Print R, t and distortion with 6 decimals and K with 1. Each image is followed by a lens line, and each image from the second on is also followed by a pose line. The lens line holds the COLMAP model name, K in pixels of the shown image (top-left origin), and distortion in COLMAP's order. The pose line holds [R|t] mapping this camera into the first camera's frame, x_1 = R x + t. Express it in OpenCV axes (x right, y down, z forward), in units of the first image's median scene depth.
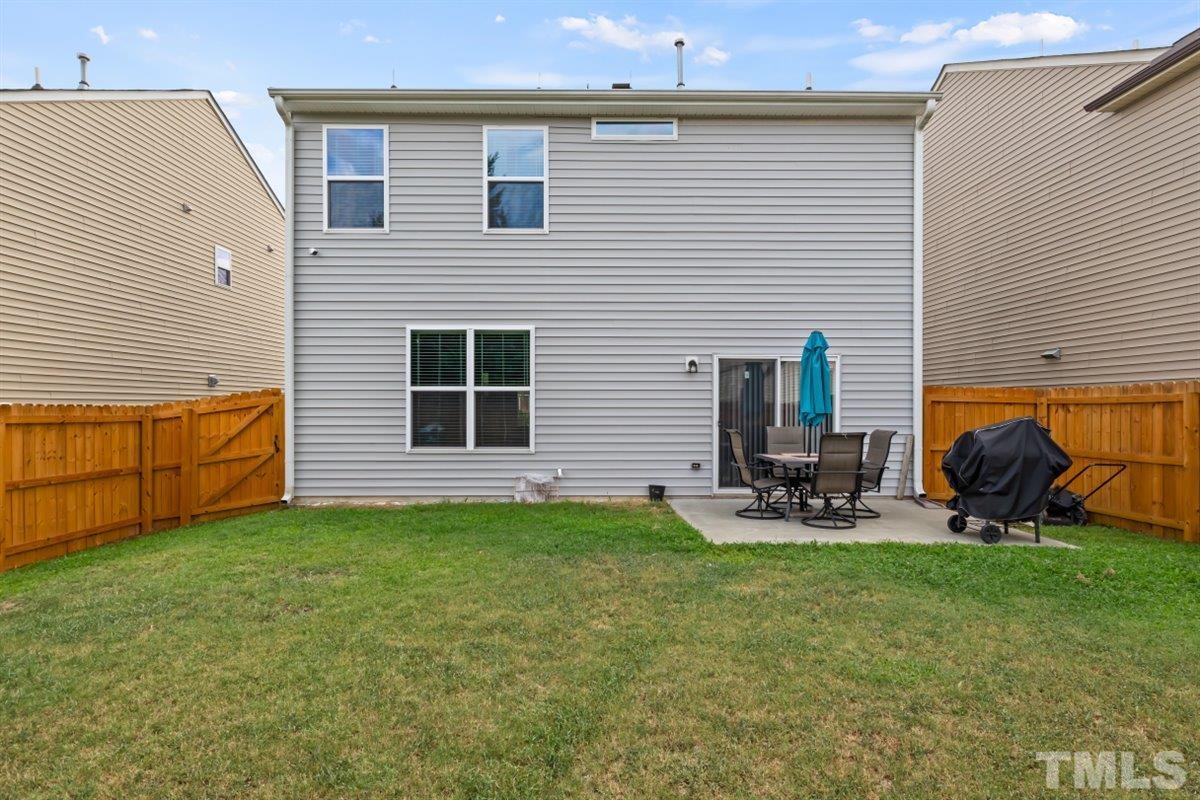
lens RADIAL K [[578.8, 0, 600.9], [0, 578.8, 404.8], [0, 0, 1]] dist [0.010274, 0.000438]
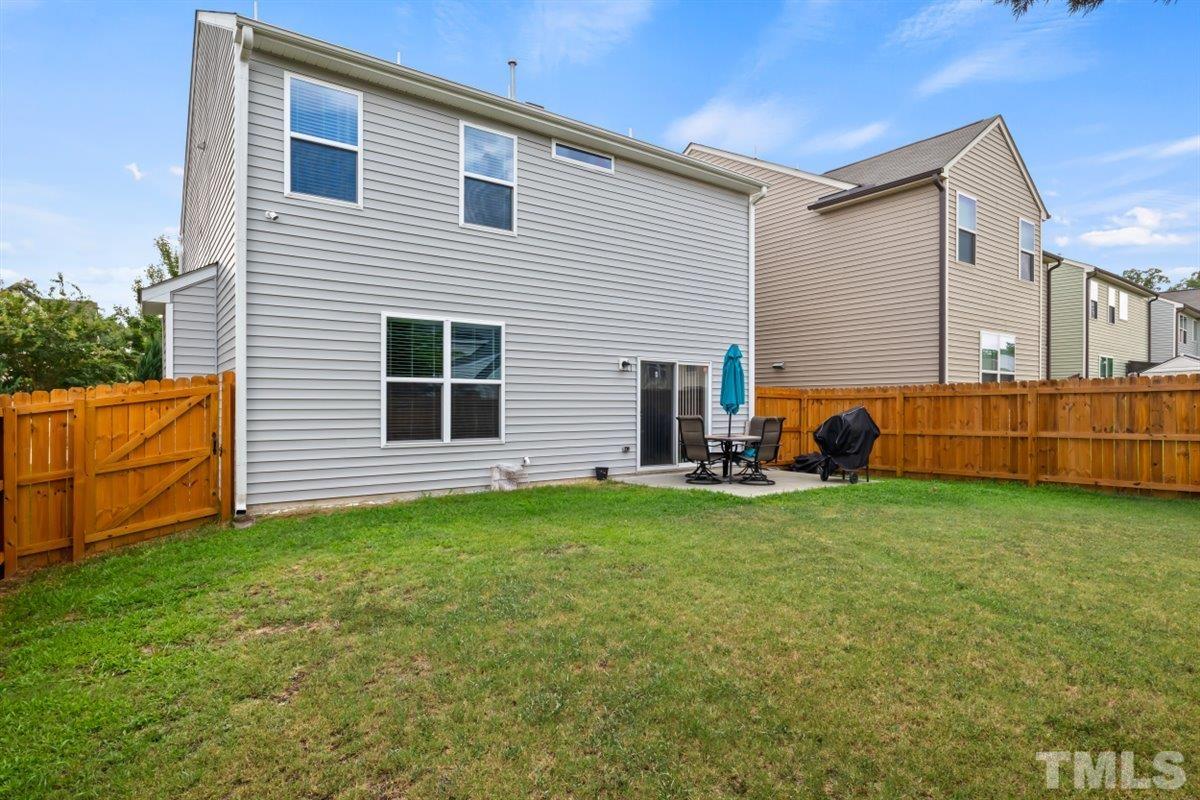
lens RADIAL K [[614.5, 0, 598.5], [0, 614.5, 398.8], [0, 0, 1]] dist [-0.010862, 0.000835]
pose [[0.820404, 0.005133, 0.571762, -0.612943], [-0.005783, 0.999983, -0.000679, 0.002324], [-0.571755, -0.002749, 0.820420, -0.011378]]
